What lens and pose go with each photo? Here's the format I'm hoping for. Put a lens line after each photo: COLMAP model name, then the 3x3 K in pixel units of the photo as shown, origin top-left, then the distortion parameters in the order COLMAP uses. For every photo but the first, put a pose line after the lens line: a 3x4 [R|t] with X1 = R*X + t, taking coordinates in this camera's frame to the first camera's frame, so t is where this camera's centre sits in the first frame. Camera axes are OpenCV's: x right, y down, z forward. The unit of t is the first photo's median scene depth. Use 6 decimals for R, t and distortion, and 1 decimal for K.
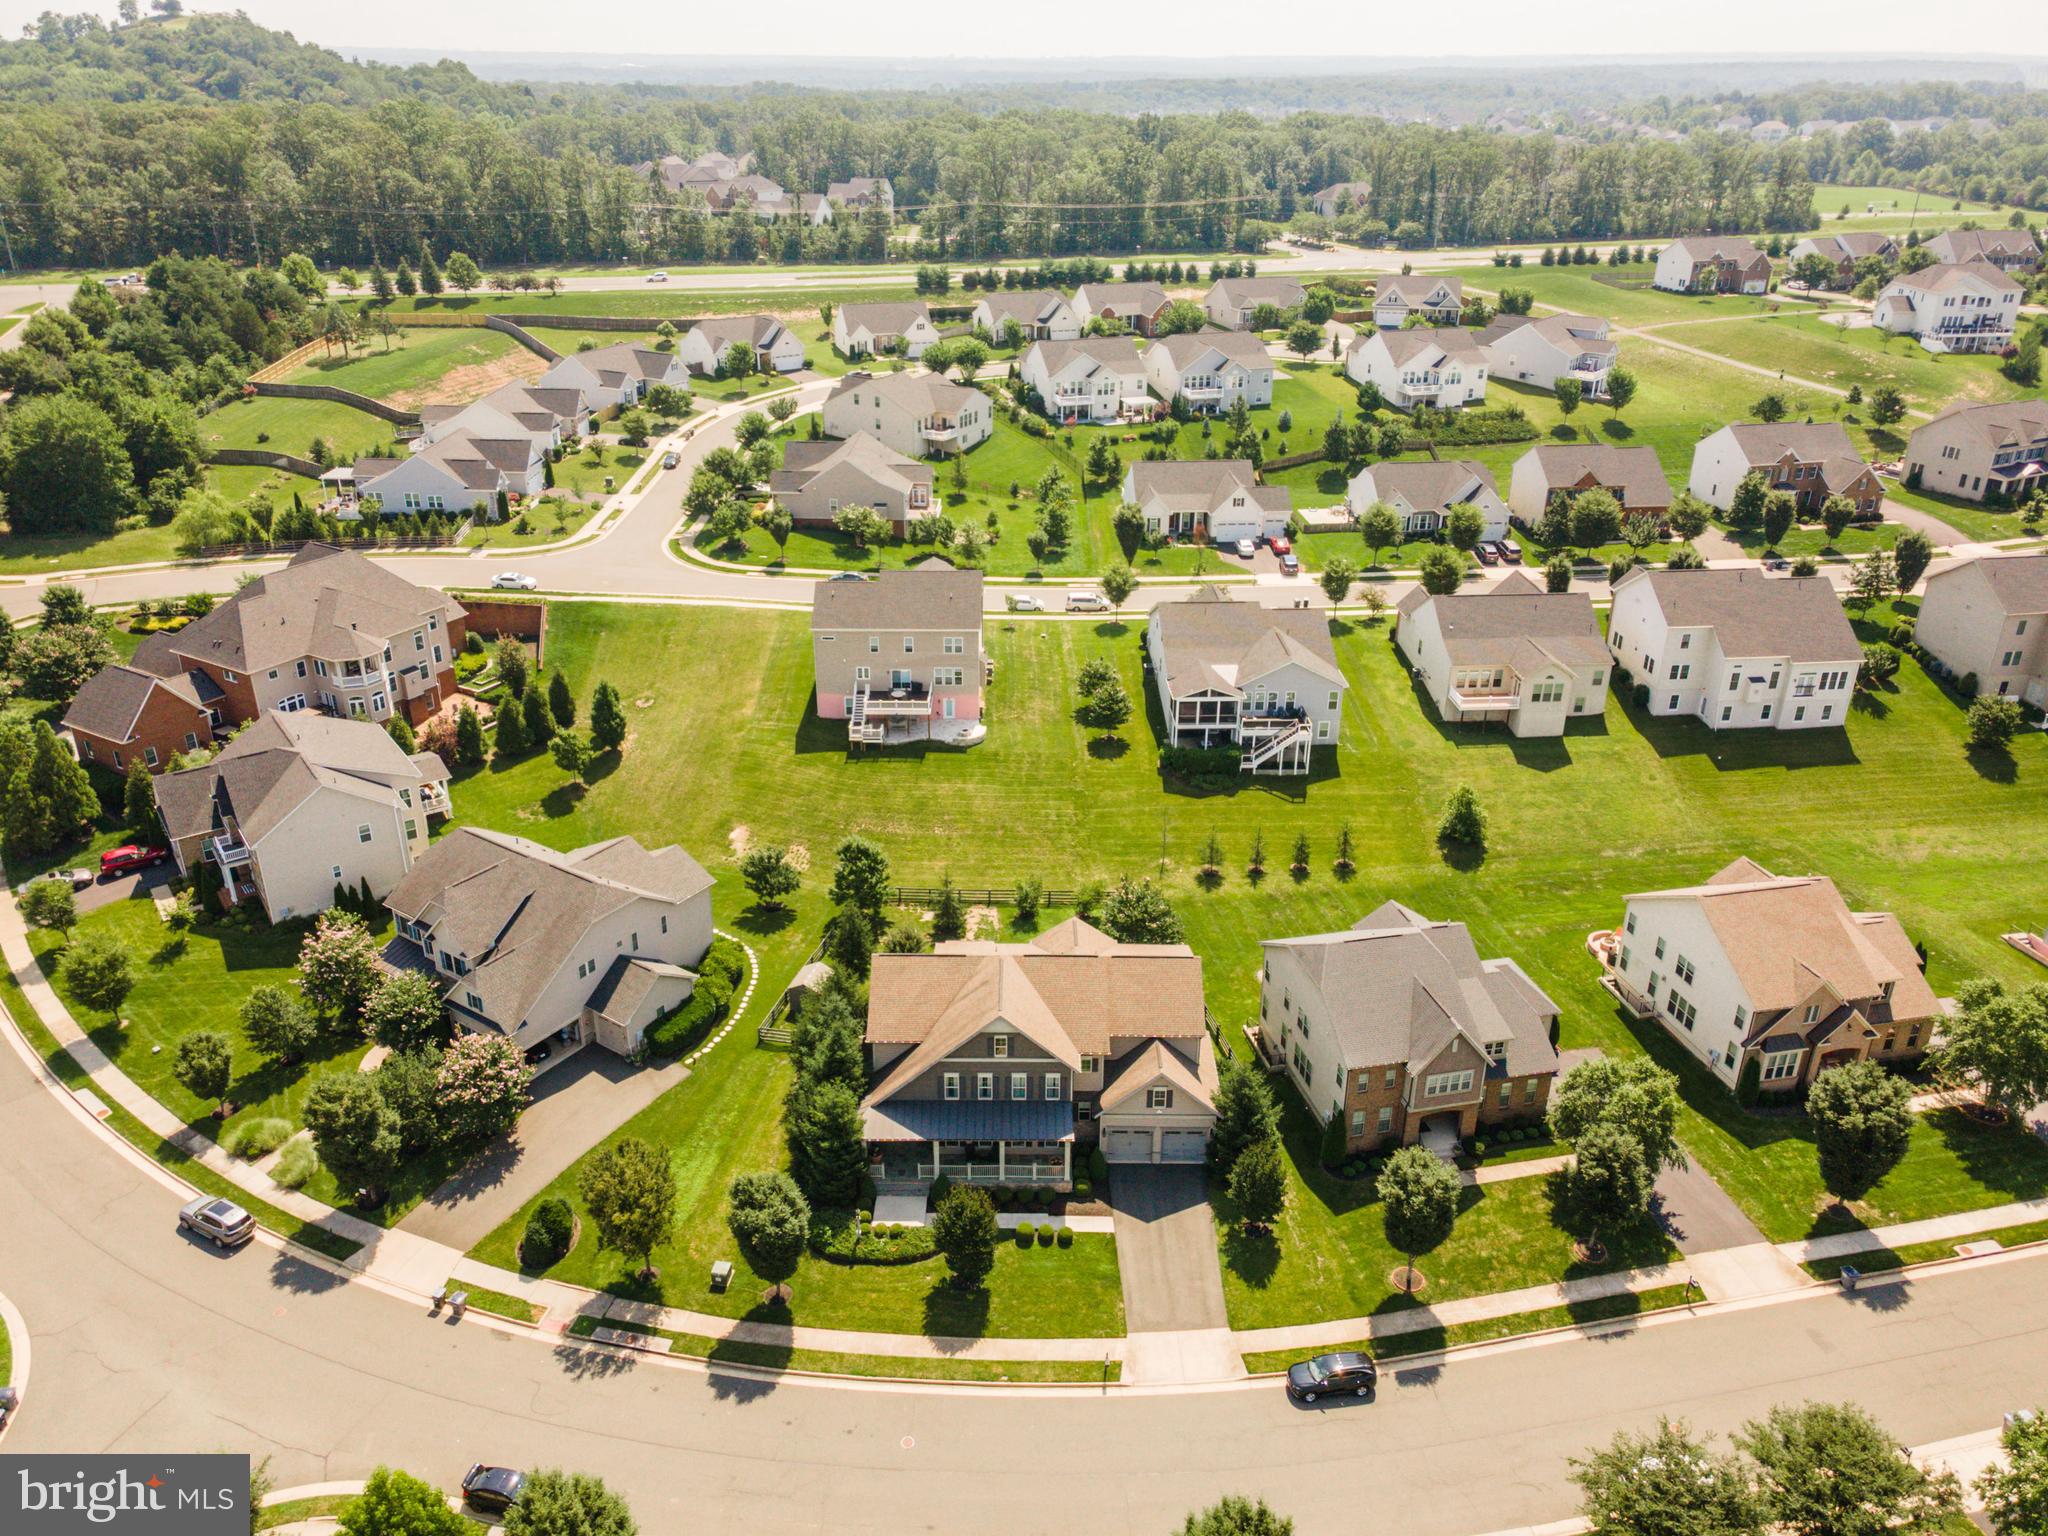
lens RADIAL K [[1487.2, 0, 1013.2], [0, 1487.2, 769.7], [0, 0, 1]] dist [0.029610, 0.029082]
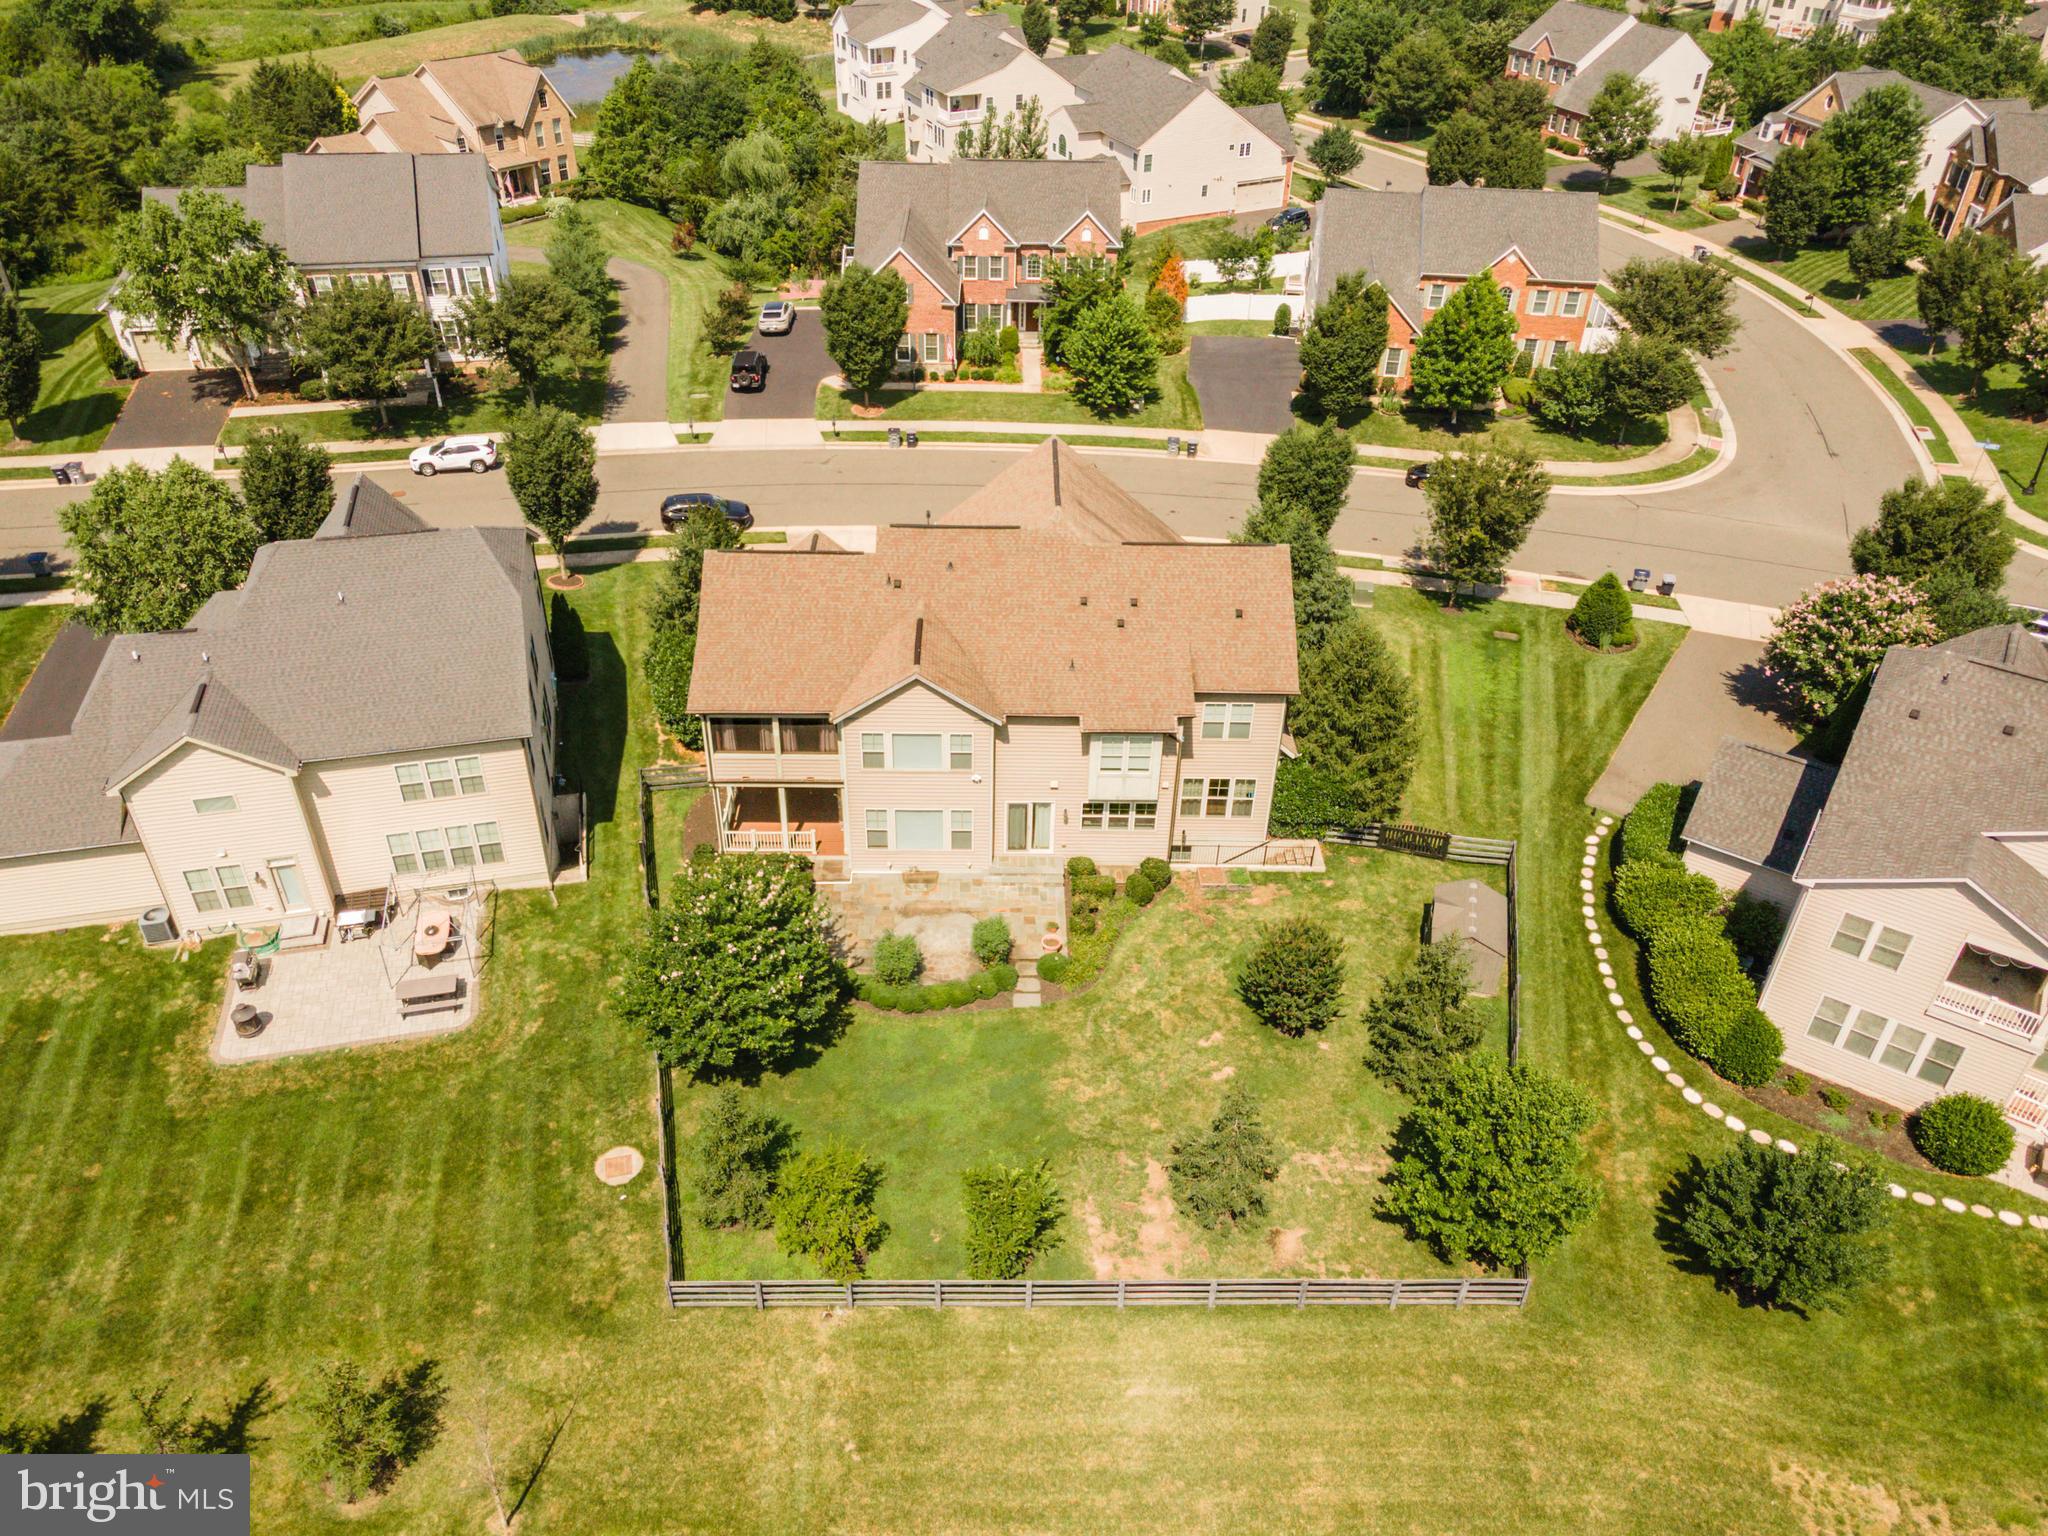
lens RADIAL K [[1487.2, 0, 1008.4], [0, 1487.2, 767.4], [0, 0, 1]] dist [0.029610, 0.029082]
pose [[-0.999792, -0.011654, -0.016752, 0.018929], [-0.020262, 0.469185, 0.882868, -0.317365], [-0.002429, 0.883023, -0.469323, 1.282699]]
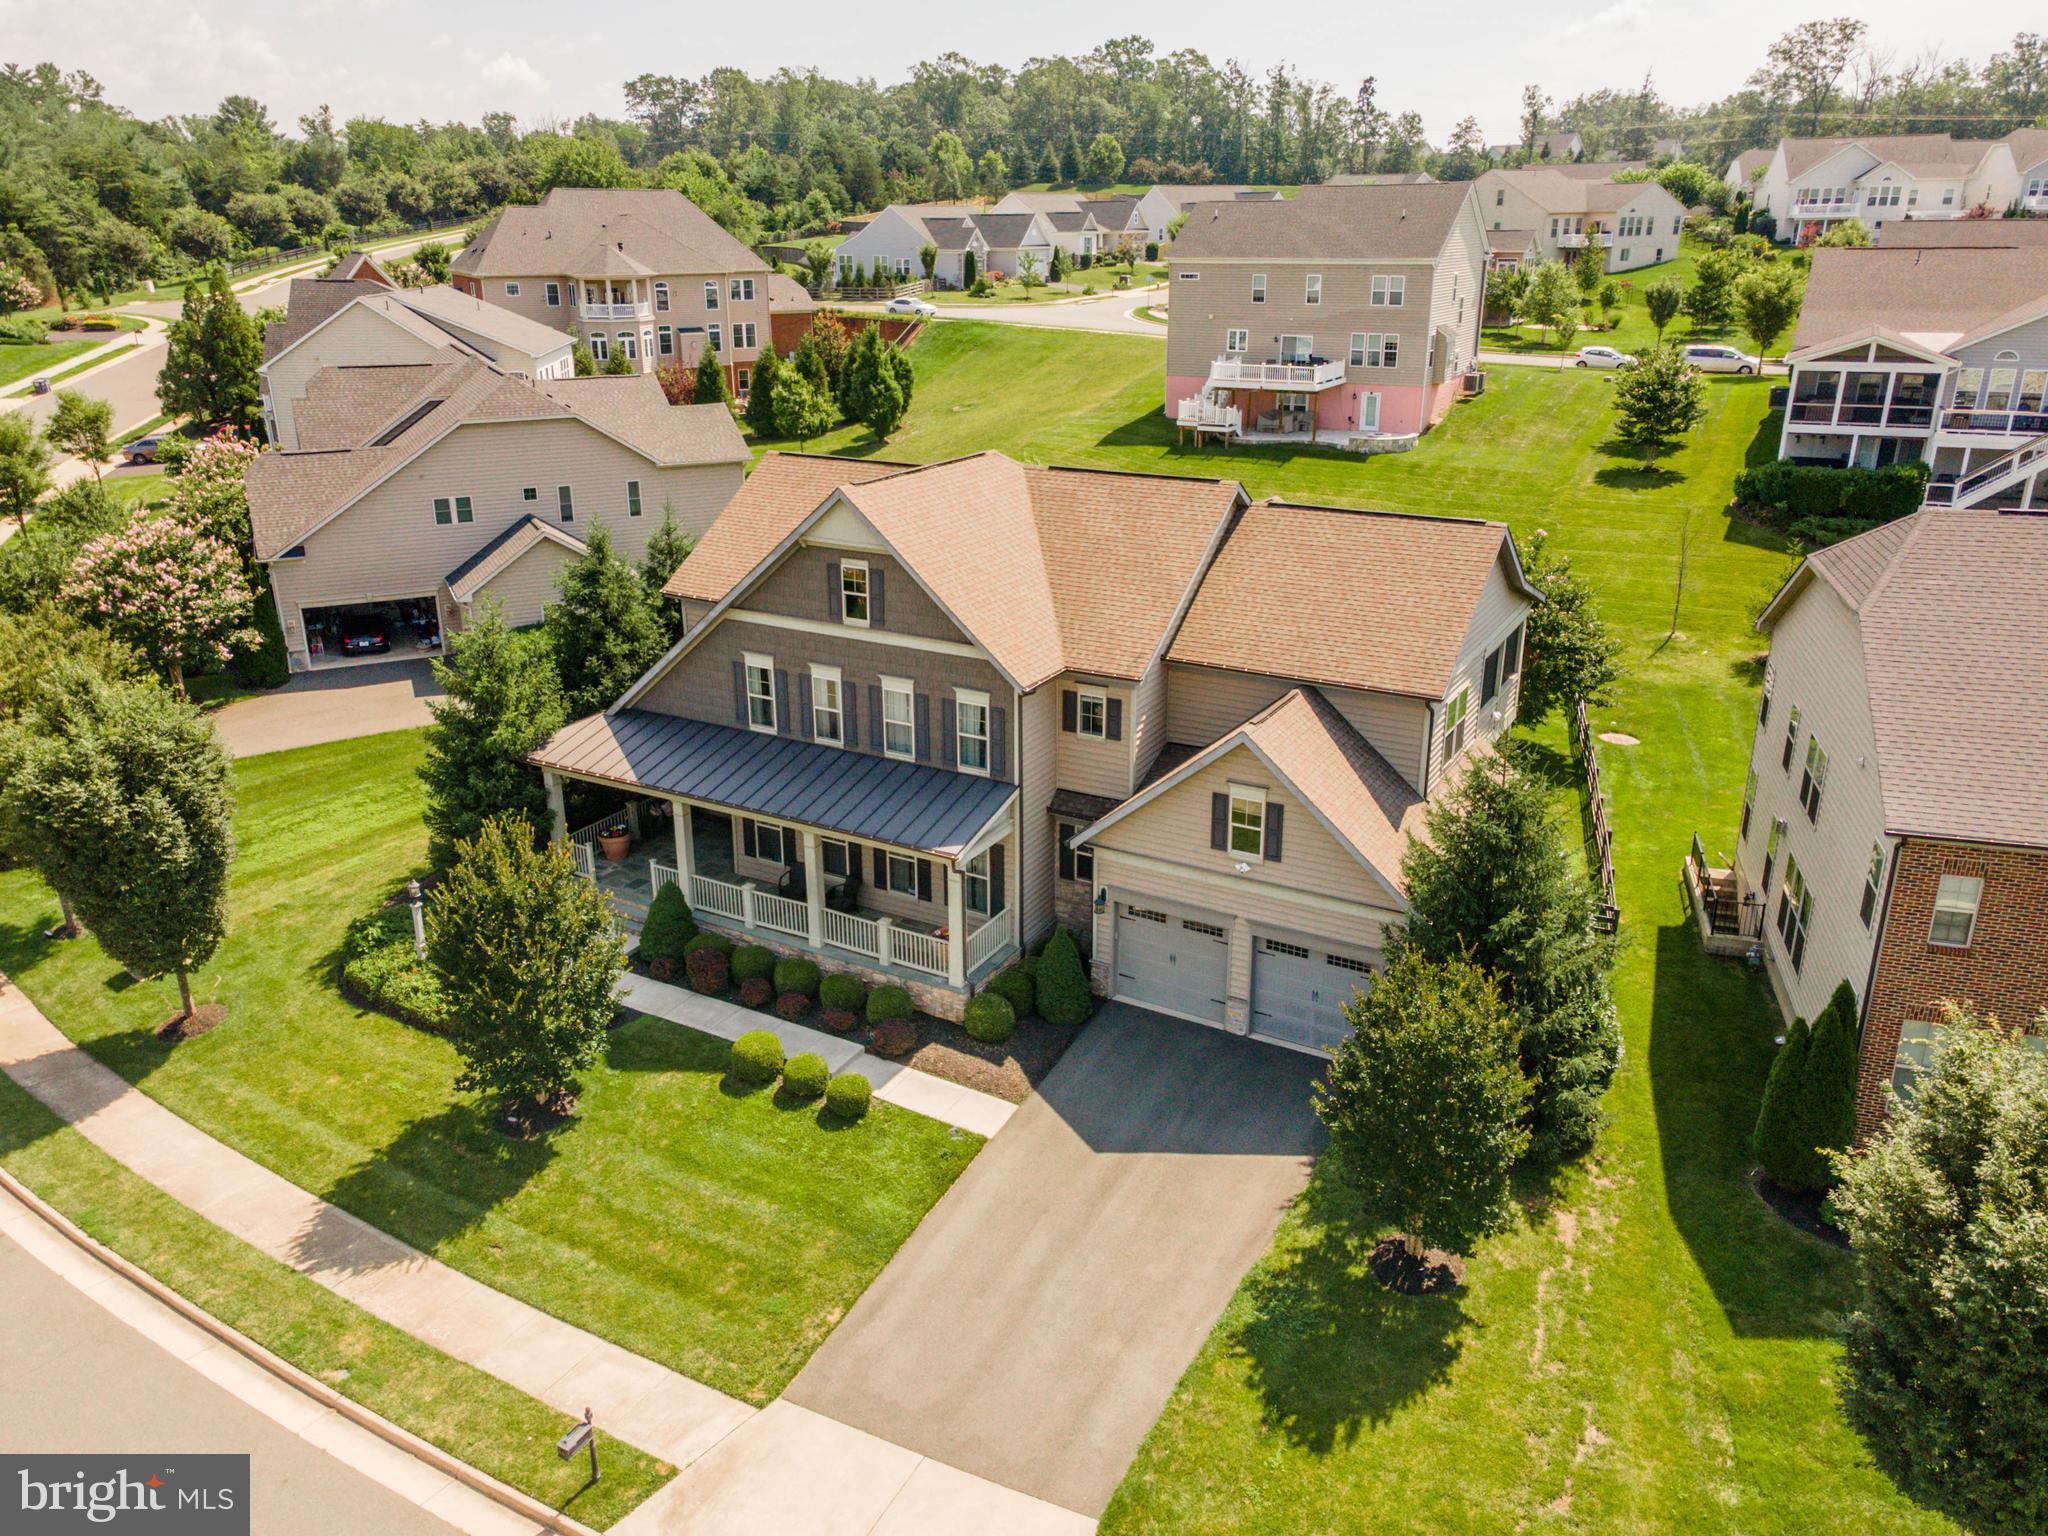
lens RADIAL K [[1487.2, 0, 1011.3], [0, 1487.2, 760.4], [0, 0, 1]] dist [0.029610, 0.029082]
pose [[0.865258, 0.161114, -0.474731, 0.195005], [-0.207373, 0.977164, -0.046333, 0.214186], [0.456426, 0.138537, 0.878910, 0.616742]]
